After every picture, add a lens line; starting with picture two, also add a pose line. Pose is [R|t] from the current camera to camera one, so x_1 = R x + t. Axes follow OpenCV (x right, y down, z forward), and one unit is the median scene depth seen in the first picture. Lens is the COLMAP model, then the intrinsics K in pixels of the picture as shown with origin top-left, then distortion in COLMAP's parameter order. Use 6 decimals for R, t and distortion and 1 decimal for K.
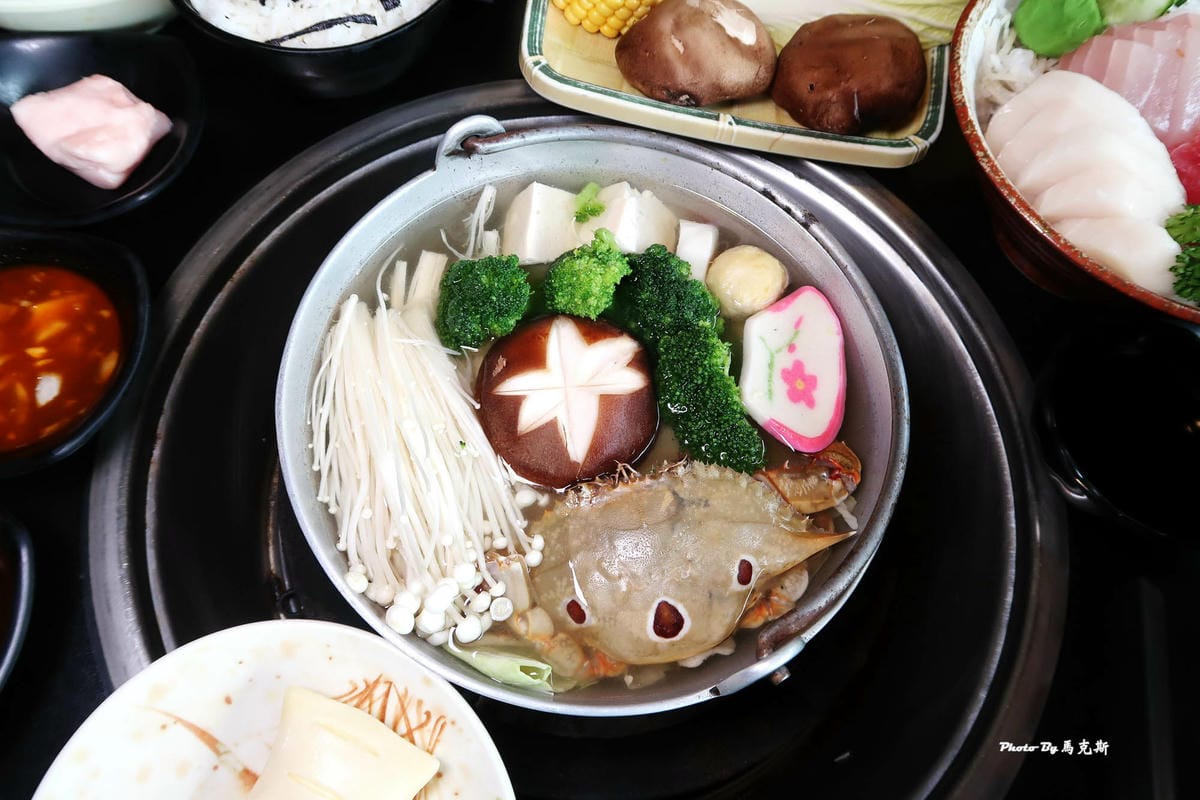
lens RADIAL K [[822.6, 0, 600.0], [0, 822.6, 400.0], [0, 0, 1]] dist [-0.023339, 0.011141]
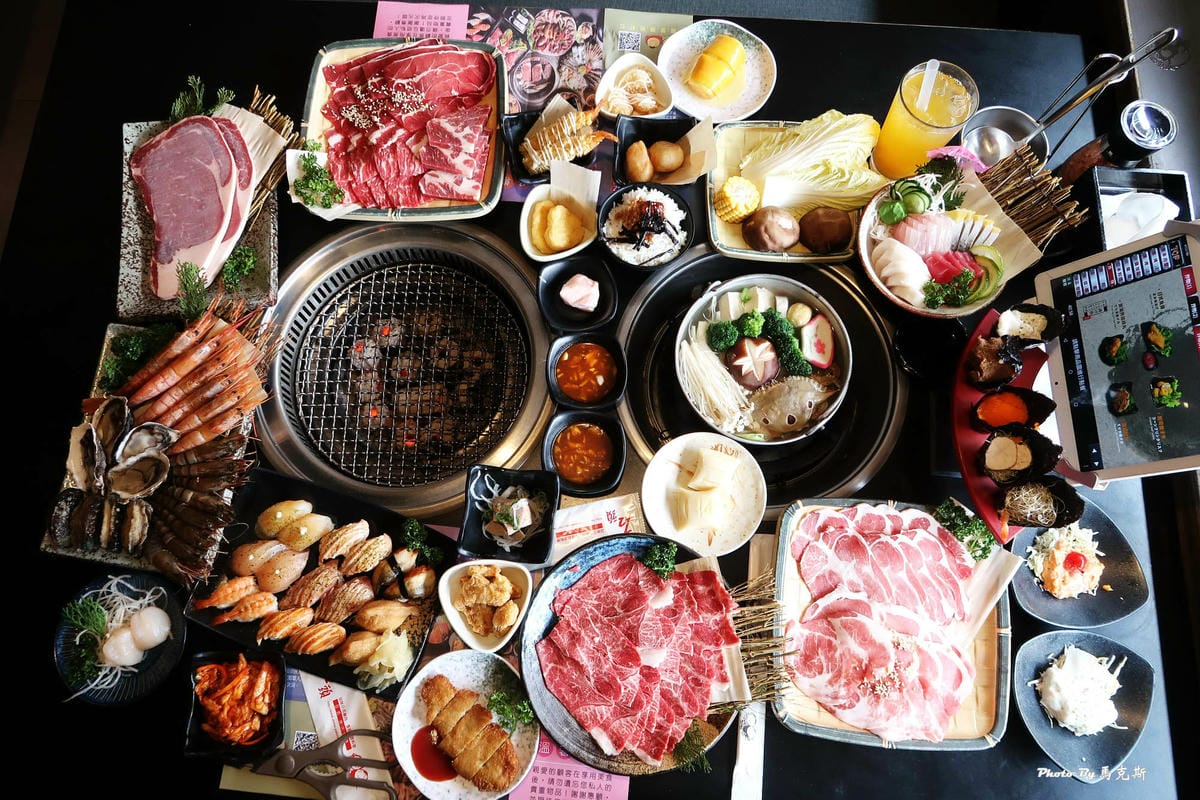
lens RADIAL K [[822.6, 0, 600.0], [0, 822.6, 400.0], [0, 0, 1]] dist [-0.023339, 0.011141]
pose [[0.989753, -0.139697, -0.029573, -0.584825], [0.142677, 0.975854, 0.165388, -0.500321], [0.005754, -0.167912, 0.985785, -2.382554]]
